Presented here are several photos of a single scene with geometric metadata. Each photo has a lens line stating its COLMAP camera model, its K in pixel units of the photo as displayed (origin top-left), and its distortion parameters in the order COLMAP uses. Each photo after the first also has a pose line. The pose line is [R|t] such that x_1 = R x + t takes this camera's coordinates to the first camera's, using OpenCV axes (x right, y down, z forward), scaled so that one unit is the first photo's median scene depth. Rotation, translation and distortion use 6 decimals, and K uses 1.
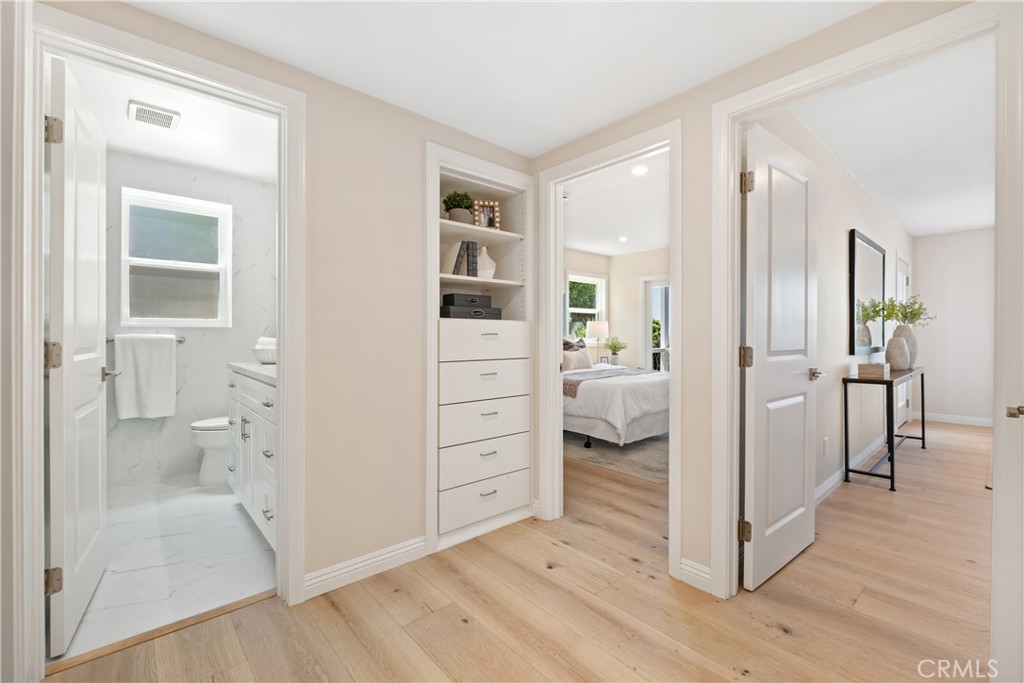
lens RADIAL K [[445.1, 0, 505.8], [0, 445.1, 334.6], [0, 0, 1]] dist [0.000030, -0.000531]
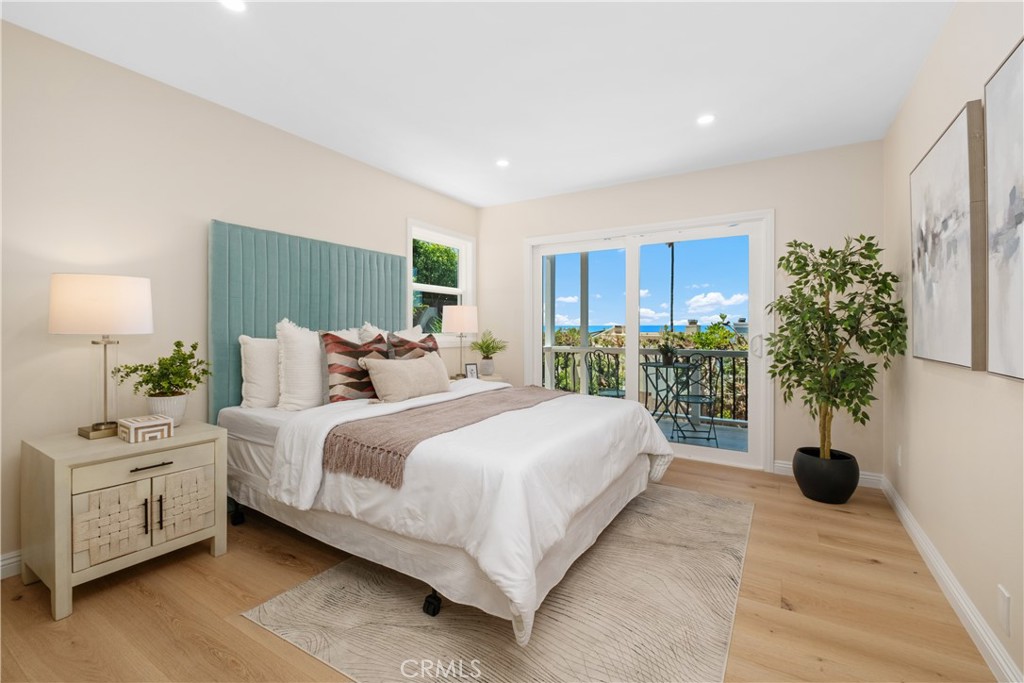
lens RADIAL K [[442.3, 0, 512.4], [0, 442.3, 326.2], [0, 0, 1]] dist [0.000864, -0.000512]
pose [[0.951365, -0.001234, 0.308063, 0.138158], [0.003518, 0.999970, -0.006857, 0.004278], [-0.308045, 0.007607, 0.951341, 0.635158]]
